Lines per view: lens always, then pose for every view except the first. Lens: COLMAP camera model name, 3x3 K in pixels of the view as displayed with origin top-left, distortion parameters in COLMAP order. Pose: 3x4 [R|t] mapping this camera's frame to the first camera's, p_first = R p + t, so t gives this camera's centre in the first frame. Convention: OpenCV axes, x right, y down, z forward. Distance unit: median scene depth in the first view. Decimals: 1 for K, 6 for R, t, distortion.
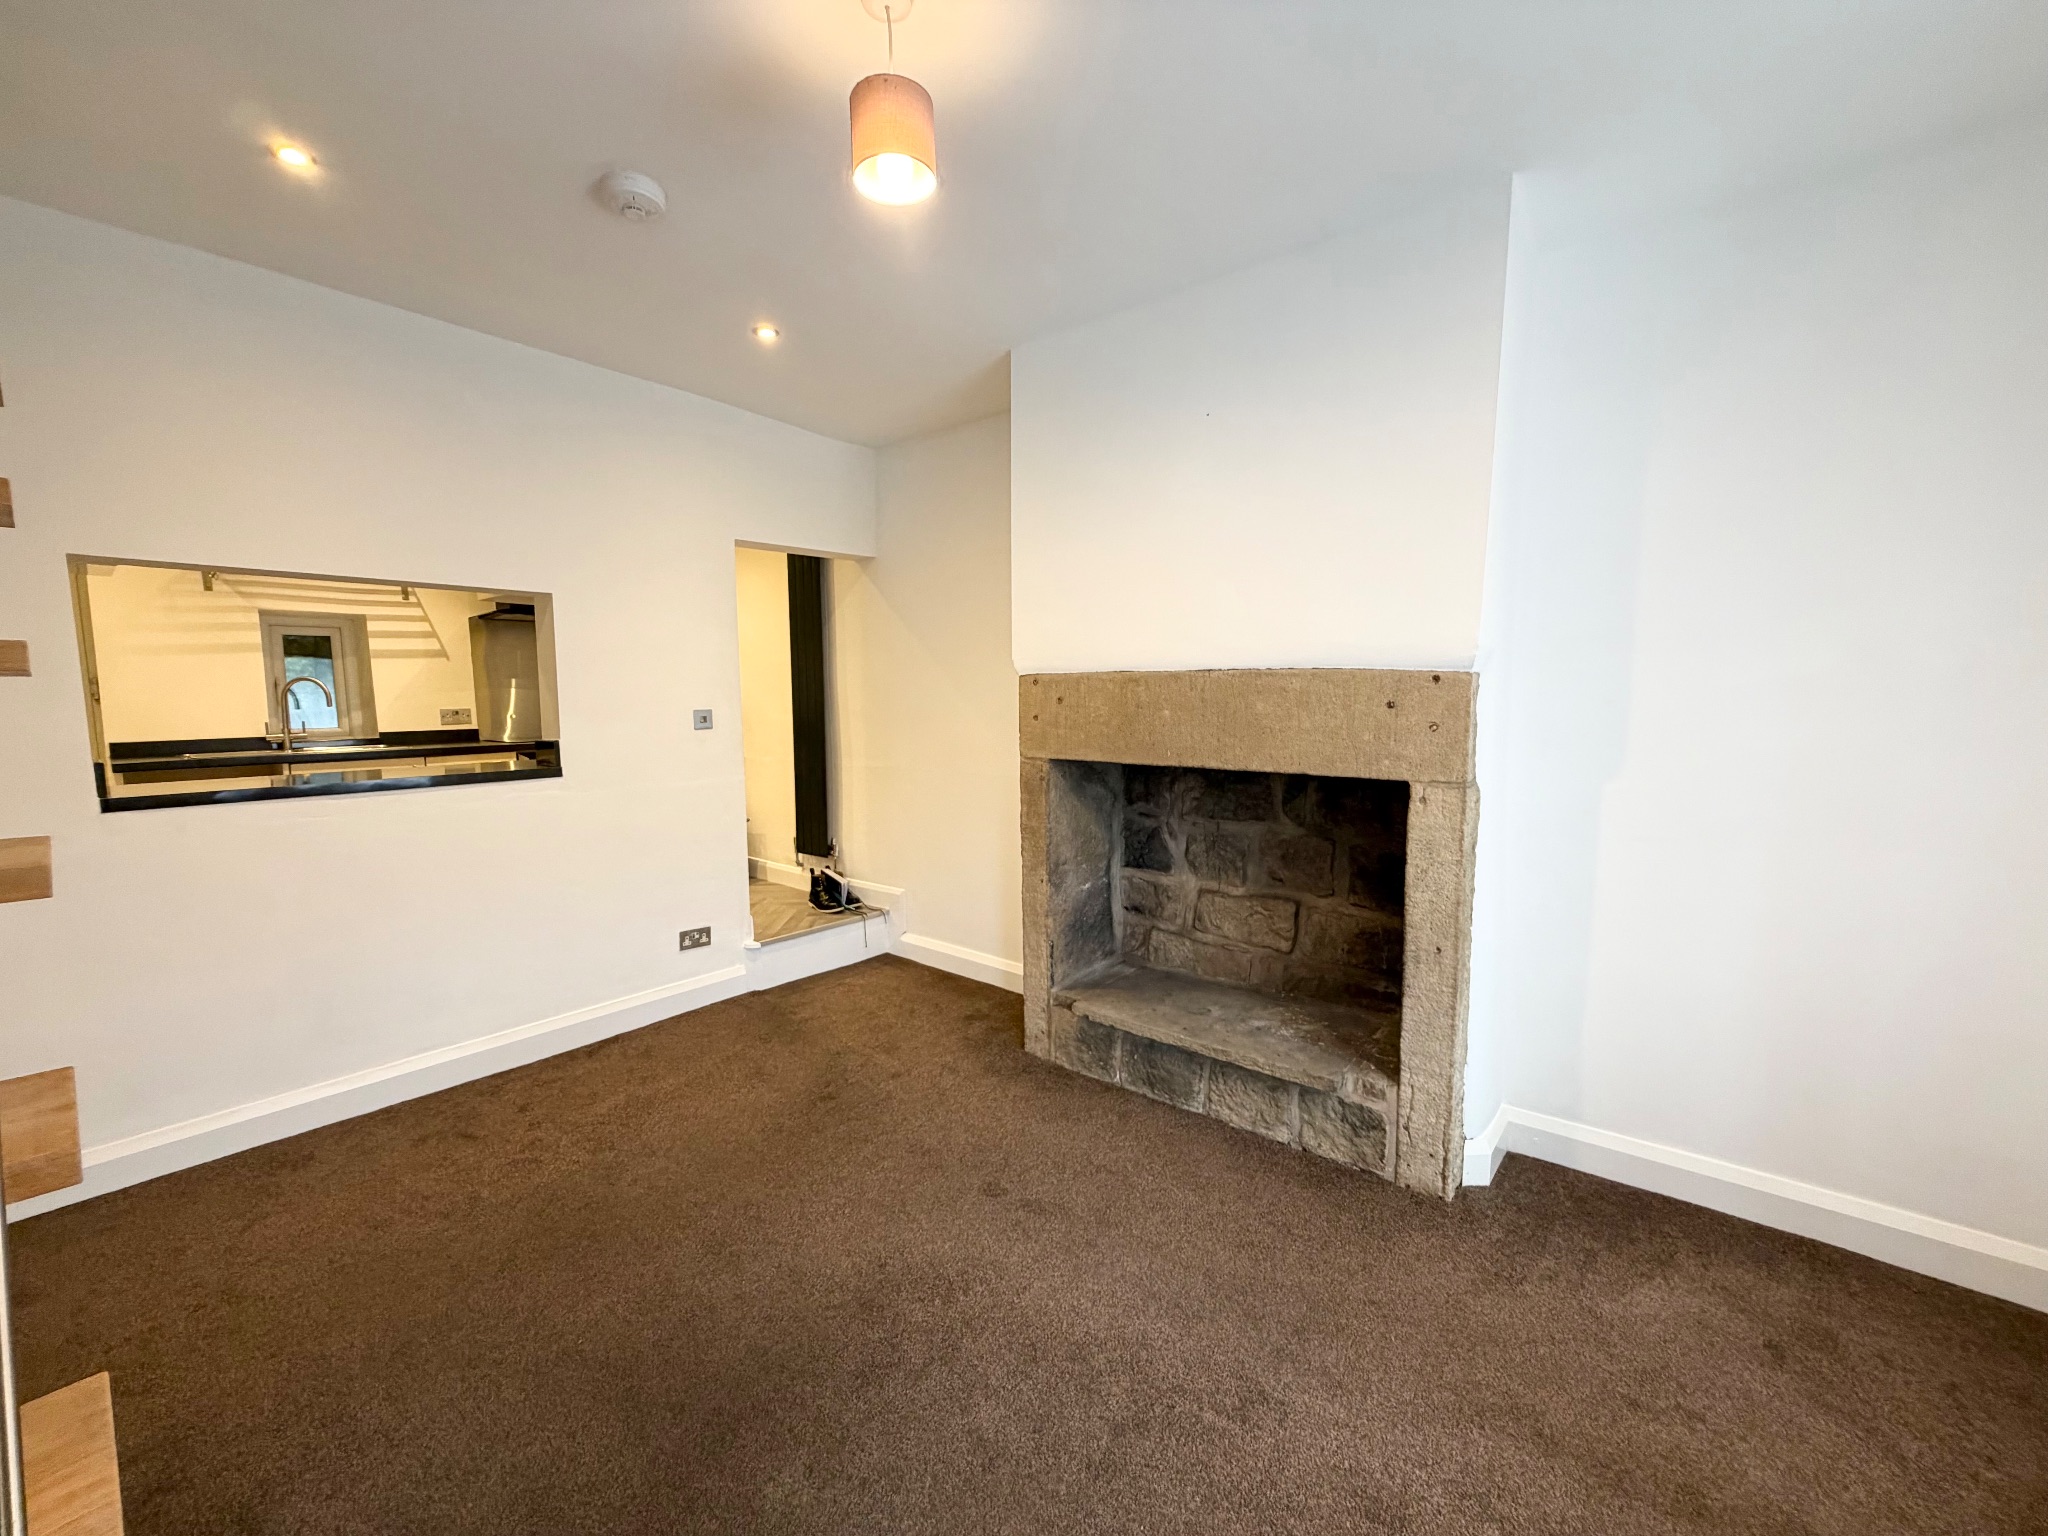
lens RADIAL K [[810.8, 0, 1018.6], [0, 810.8, 769.2], [0, 0, 1]] dist [0.000154, -0.000207]
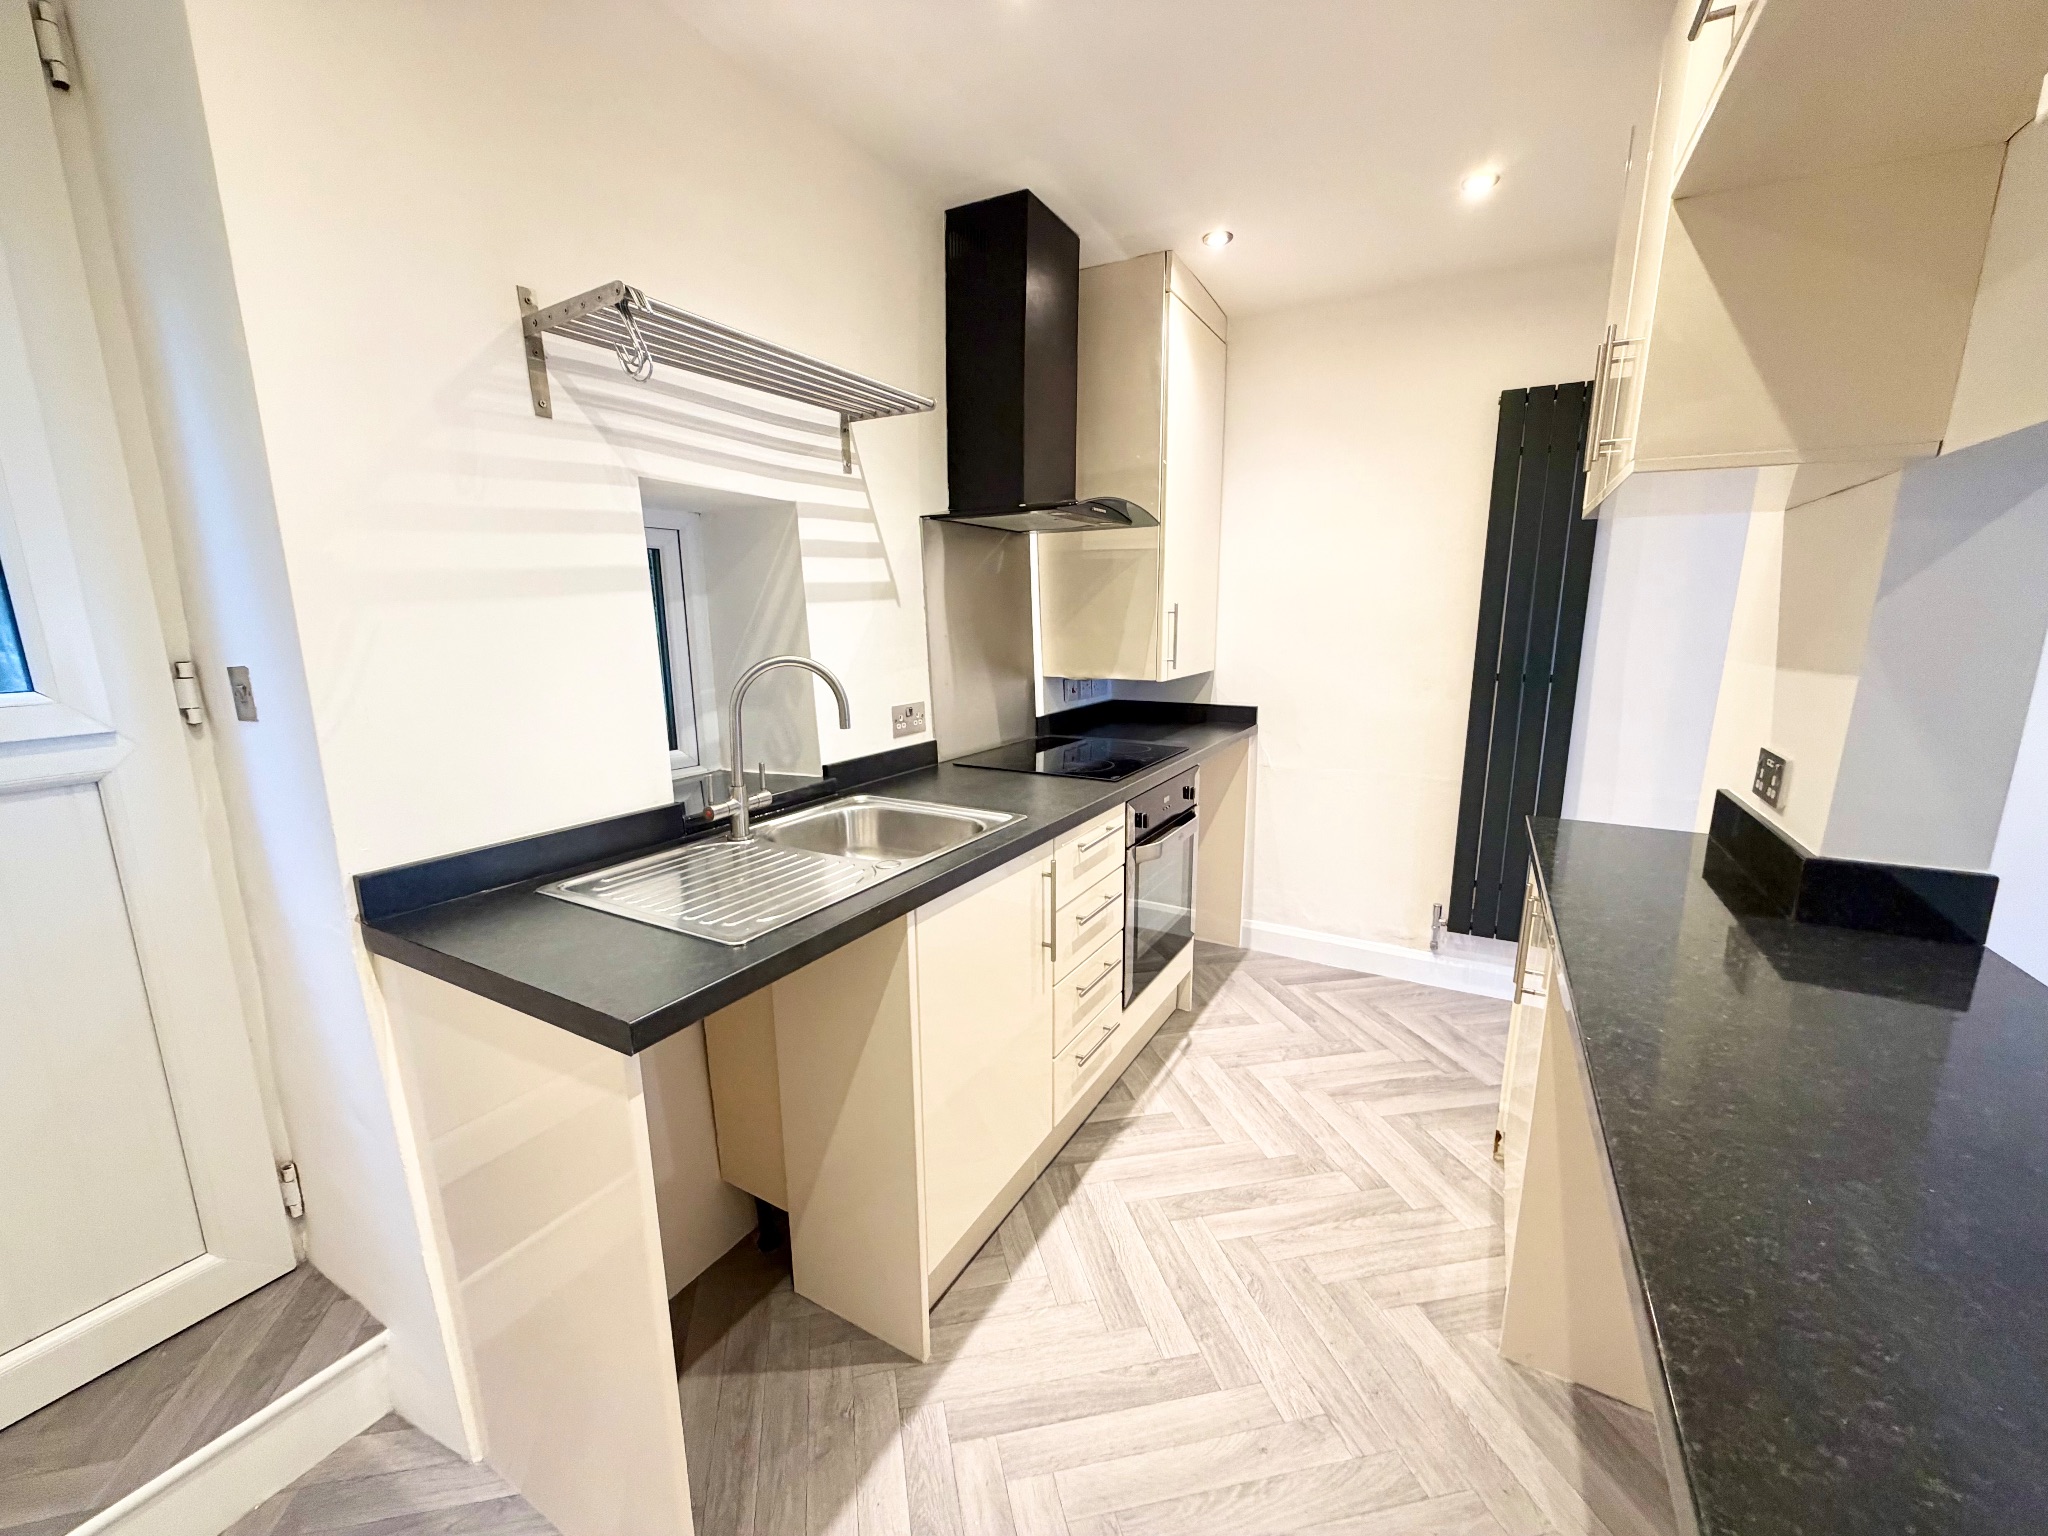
lens RADIAL K [[810.8, 0, 1018.6], [0, 810.8, 769.2], [0, 0, 1]] dist [0.000154, -0.000207]
pose [[0.980700, -0.027411, 0.193588, -0.492488], [0.008241, 0.995039, 0.099148, -0.056445], [-0.195345, -0.095639, 0.976060, 0.338055]]
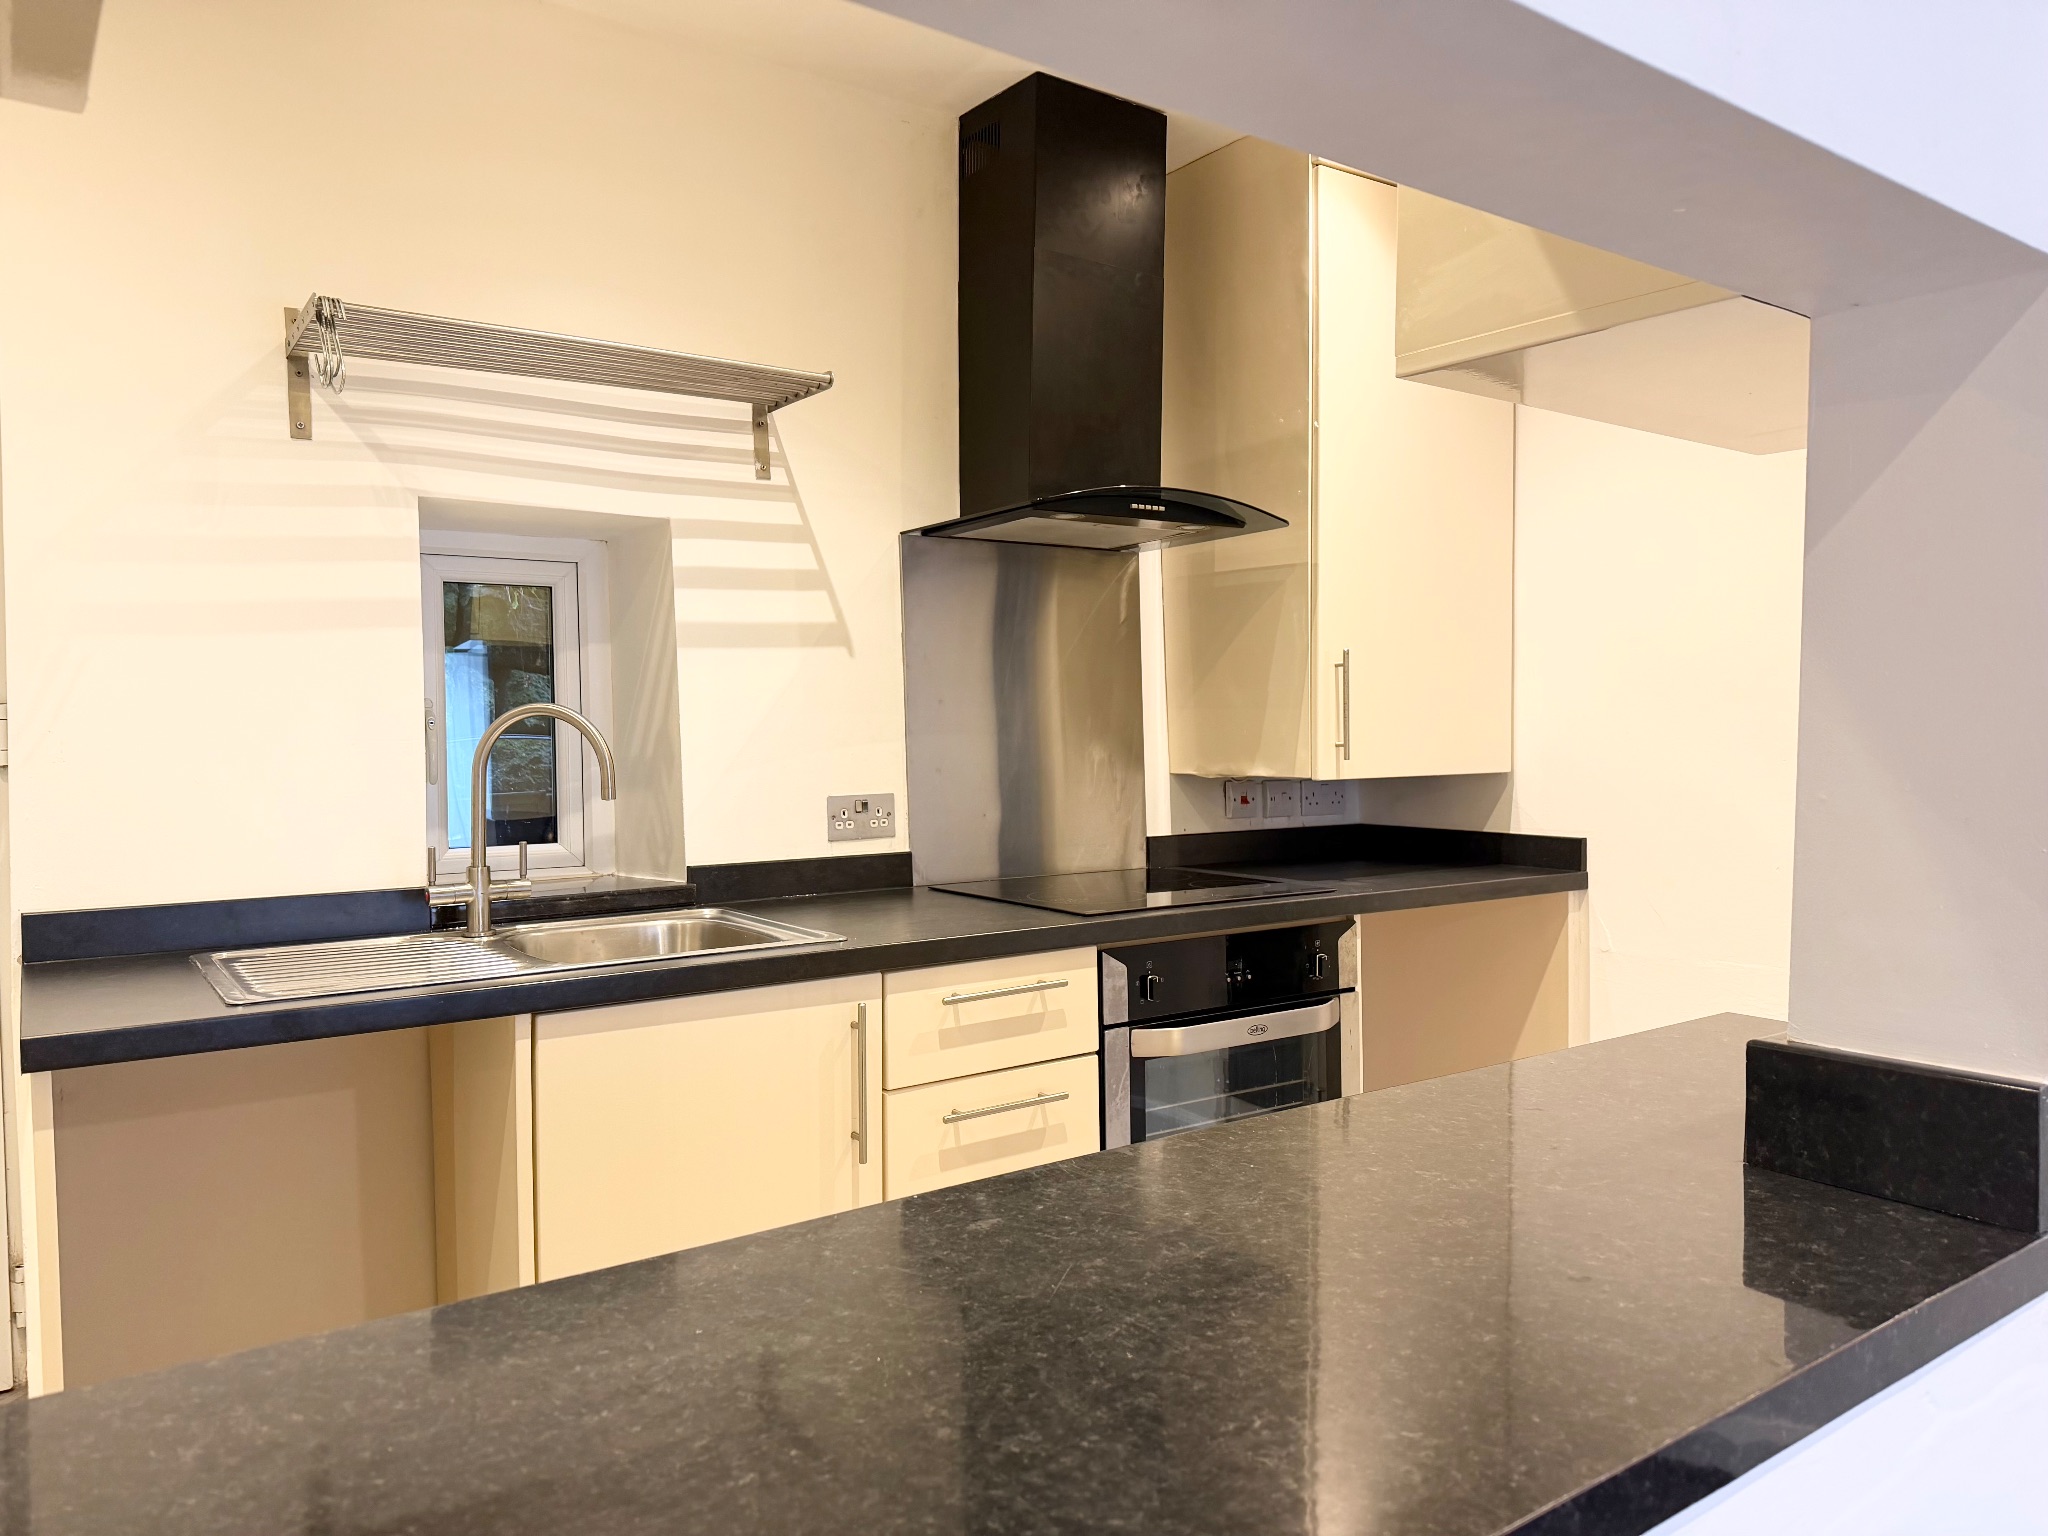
lens RADIAL K [[1425.1, 0, 1024.0], [0, 1425.1, 768.0], [0, 0, 1]] dist [0.111771, -0.150133]
pose [[0.969862, 0.015631, -0.243152, -0.326114], [-0.029695, 0.998084, -0.054283, -0.037145], [0.241838, 0.059867, 0.968468, 0.291623]]
